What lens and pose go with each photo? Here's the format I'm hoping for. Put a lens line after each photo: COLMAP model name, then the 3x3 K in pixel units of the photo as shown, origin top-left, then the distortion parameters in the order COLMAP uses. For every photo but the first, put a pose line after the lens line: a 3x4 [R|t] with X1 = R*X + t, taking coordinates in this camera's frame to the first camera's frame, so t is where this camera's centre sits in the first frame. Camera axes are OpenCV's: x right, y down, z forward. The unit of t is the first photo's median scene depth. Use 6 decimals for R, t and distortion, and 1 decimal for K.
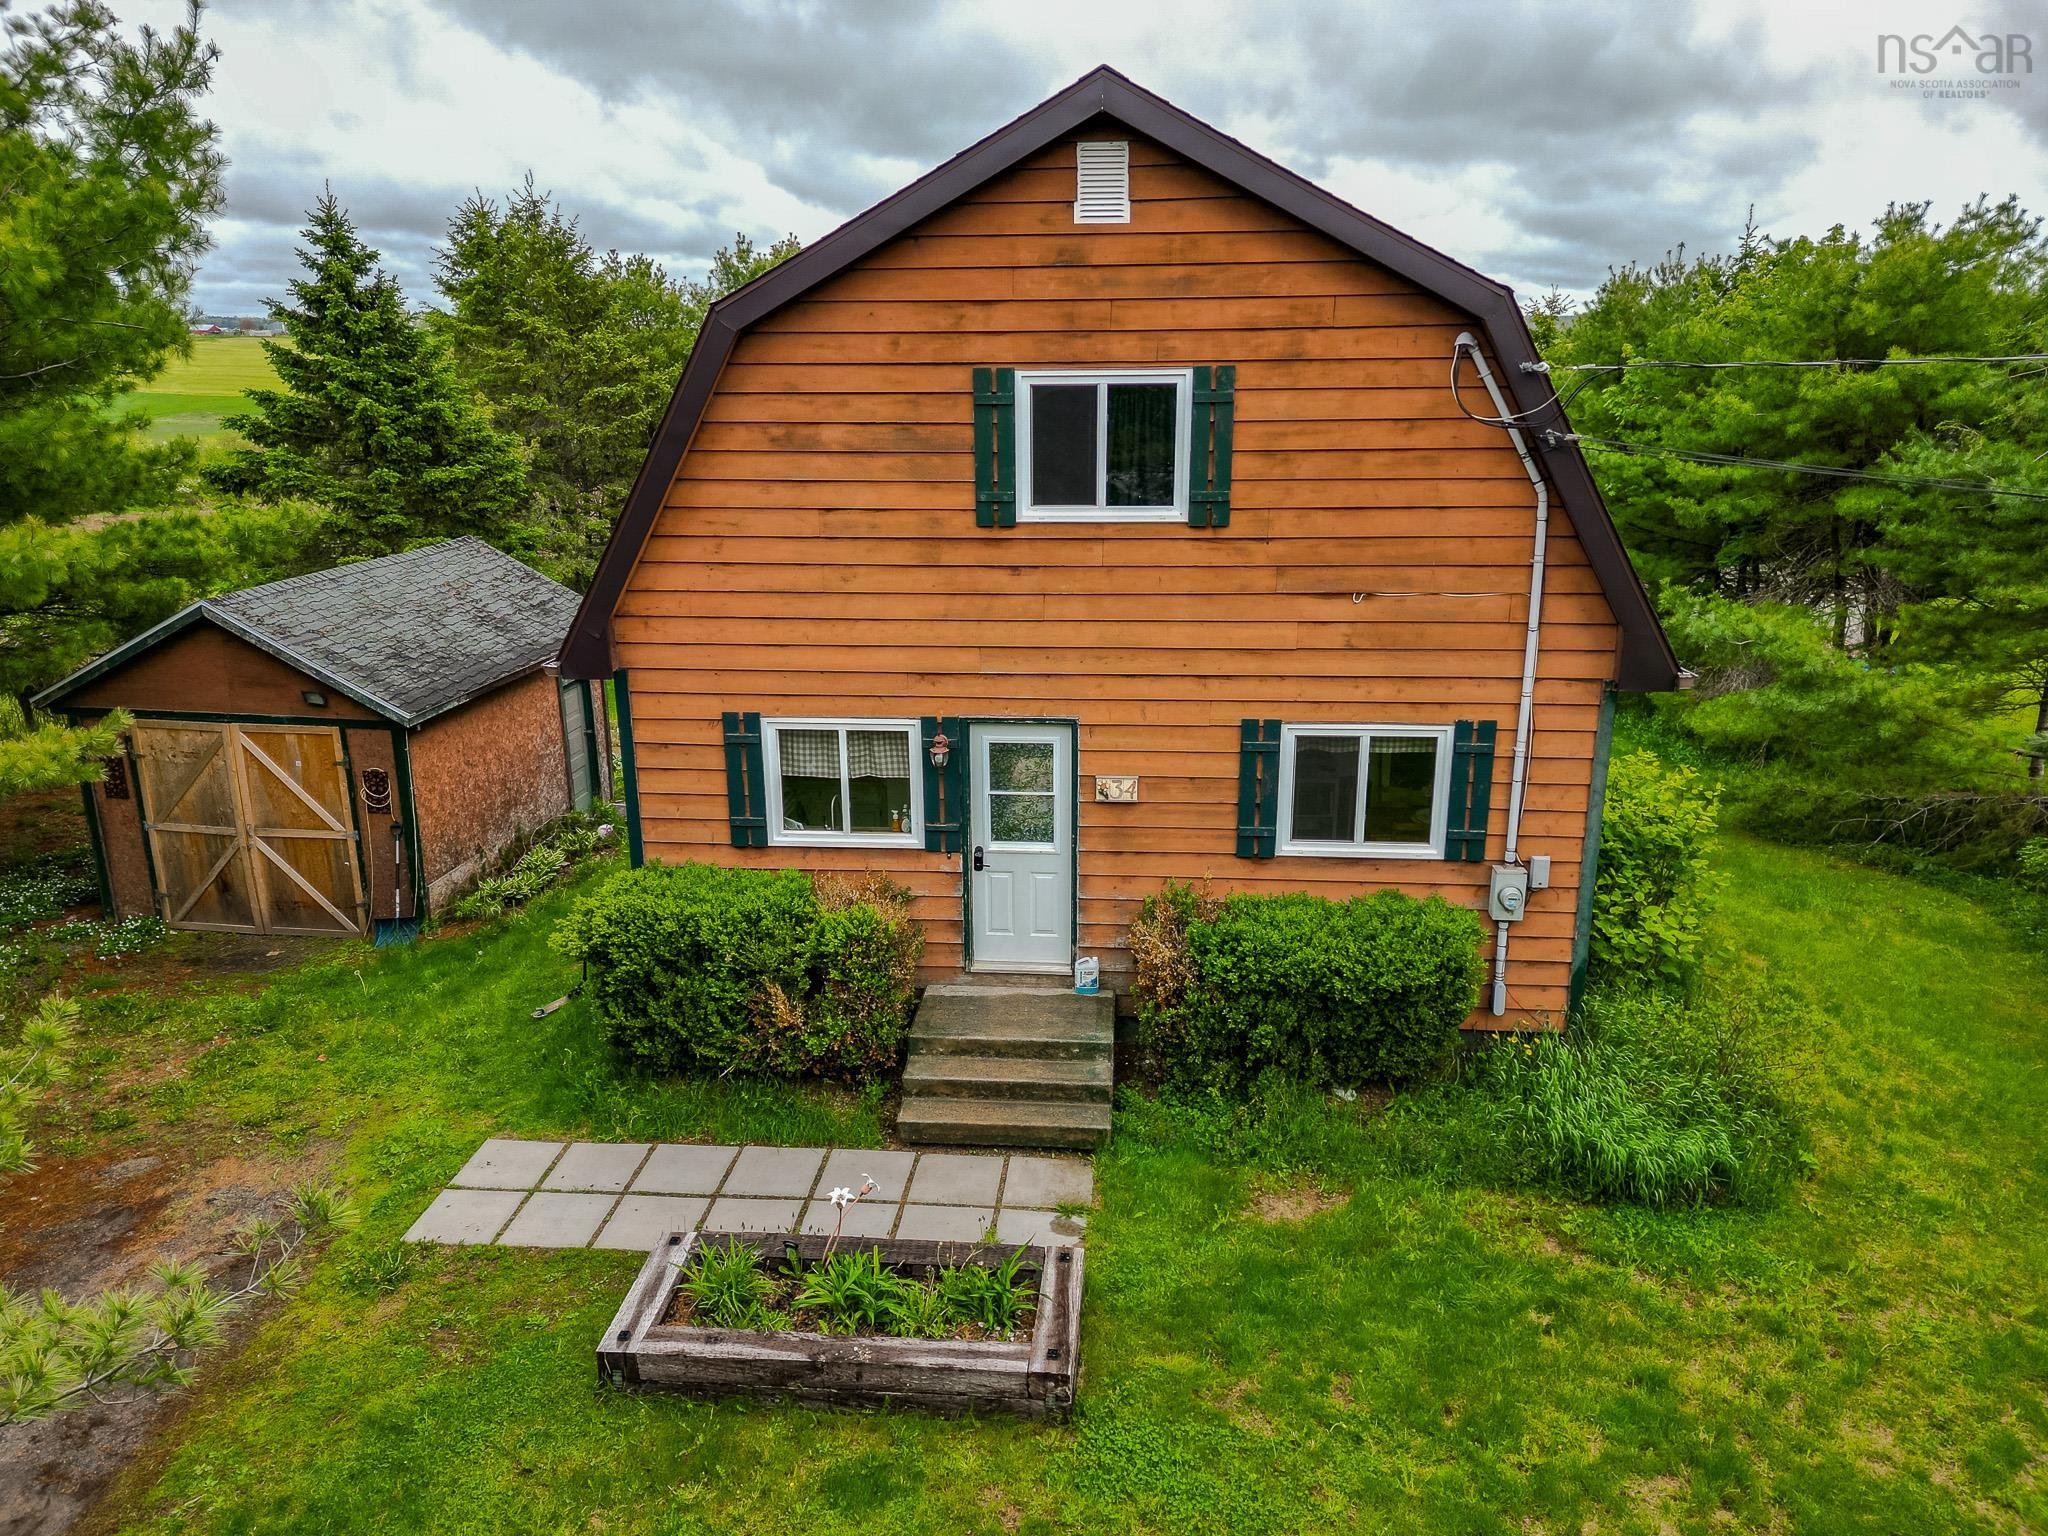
lens RADIAL K [[1446.2, 0, 1024.0], [0, 1446.2, 768.0], [0, 0, 1]] dist [0.058432, -0.052088]
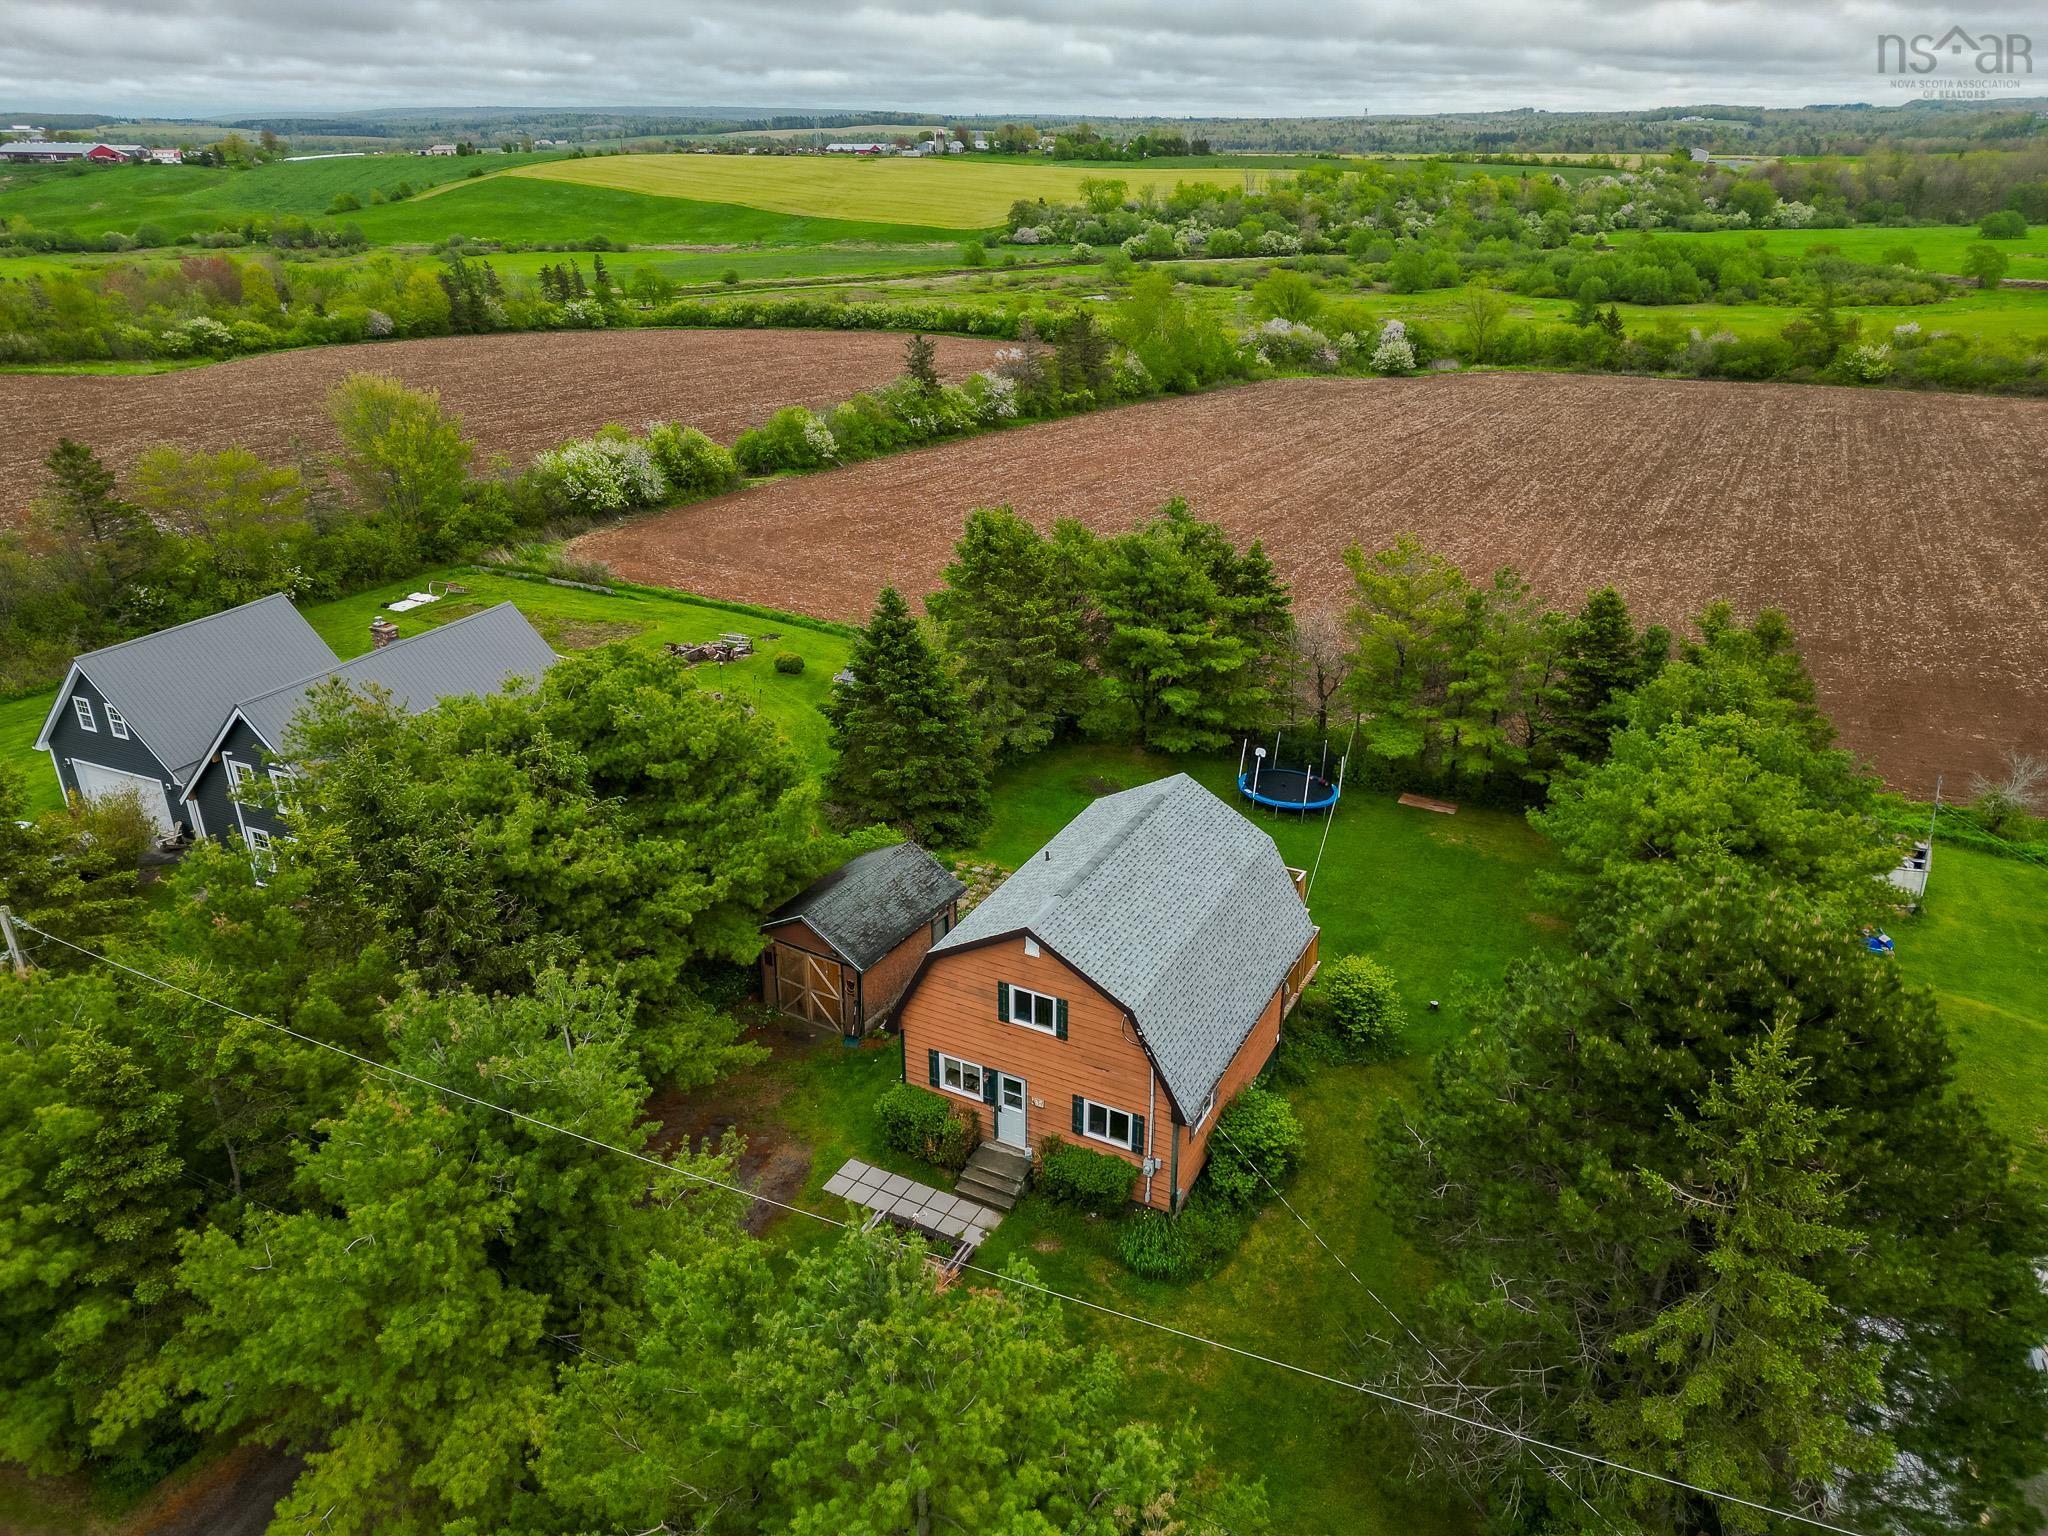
lens RADIAL K [[1423.2, 0, 1024.0], [0, 1423.2, 768.0], [0, 0, 1]] dist [0.068962, -0.069850]
pose [[0.921345, 0.161461, -0.353630, 1.061765], [-0.110875, 0.981026, 0.159045, -1.240569], [0.372600, -0.107327, 0.921765, -1.872639]]
